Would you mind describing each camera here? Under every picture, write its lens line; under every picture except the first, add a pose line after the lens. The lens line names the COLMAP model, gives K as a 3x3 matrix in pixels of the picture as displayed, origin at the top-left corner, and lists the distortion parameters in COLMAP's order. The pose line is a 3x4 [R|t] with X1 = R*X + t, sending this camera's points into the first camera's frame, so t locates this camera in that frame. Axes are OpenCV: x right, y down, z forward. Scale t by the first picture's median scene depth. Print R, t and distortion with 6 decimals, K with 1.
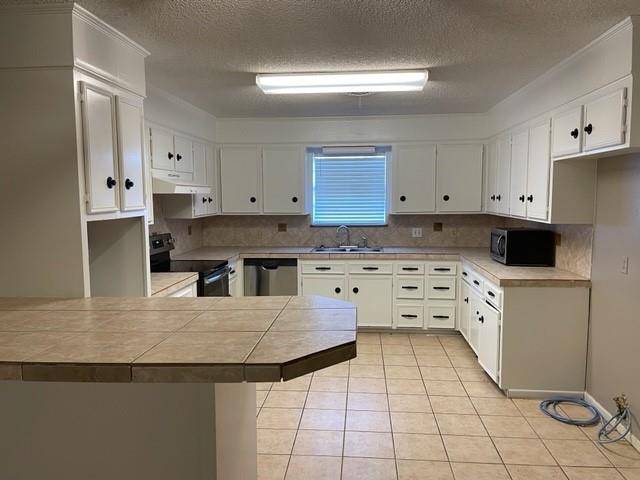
lens RADIAL K [[490.7, 0, 320.0], [0, 490.7, 240.0], [0, 0, 1]] dist [0.079177, -0.009668]
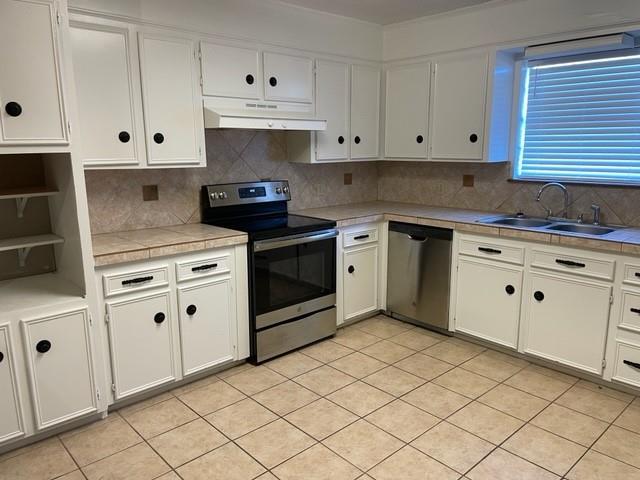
lens RADIAL K [[490.7, 0, 320.0], [0, 490.7, 240.0], [0, 0, 1]] dist [0.079177, -0.009668]
pose [[0.742558, 0.133729, -0.656296, 0.253822], [-0.063102, 0.989475, 0.130222, -0.022912], [0.666803, -0.055284, 0.743181, 0.383304]]
